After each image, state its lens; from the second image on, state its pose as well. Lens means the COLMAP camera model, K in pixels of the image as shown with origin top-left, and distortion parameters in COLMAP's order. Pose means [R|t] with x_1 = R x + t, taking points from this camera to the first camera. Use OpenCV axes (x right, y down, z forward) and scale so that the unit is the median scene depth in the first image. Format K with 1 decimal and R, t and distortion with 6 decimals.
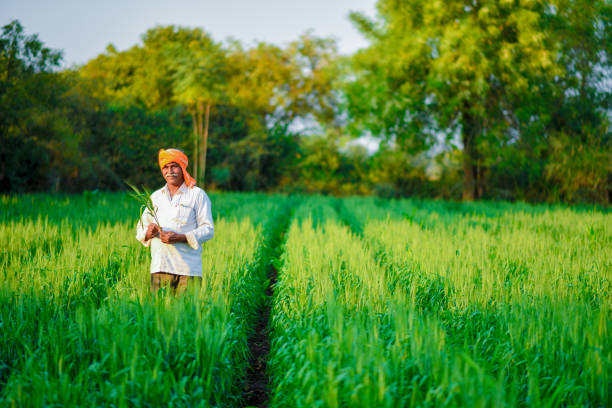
lens RADIAL K [[1385.9, 0, 303.5], [0, 1385.9, 203.6], [0, 0, 1]] dist [0.070144, 0.000000]
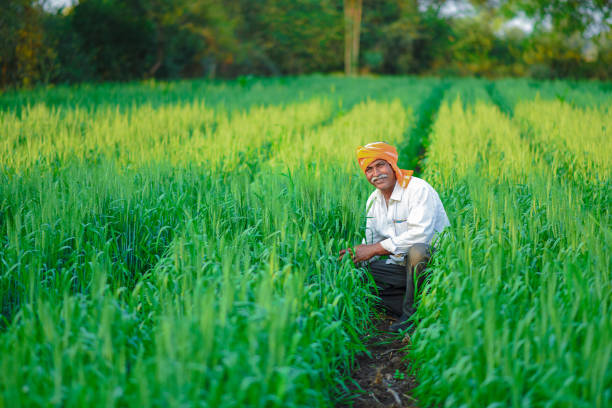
lens RADIAL K [[1385.9, 0, 307.5], [0, 1385.9, 206.3], [0, 0, 1]] dist [0.070144, 0.000000]
pose [[0.994106, -0.003206, -0.108363, 0.003981], [0.012291, 0.996451, 0.083278, 0.003024], [0.107711, -0.084119, 0.990617, -0.020426]]
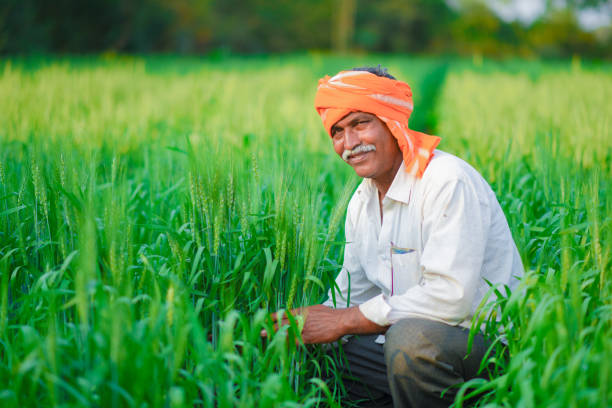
lens RADIAL K [[1385.9, 0, 306.8], [0, 1385.9, 208.2], [0, 0, 1]] dist [0.070144, 0.000000]
pose [[0.994397, -0.003482, -0.105656, -0.006387], [0.013122, 0.995794, 0.090681, 0.018291], [0.104896, -0.091560, 0.990259, 0.189406]]
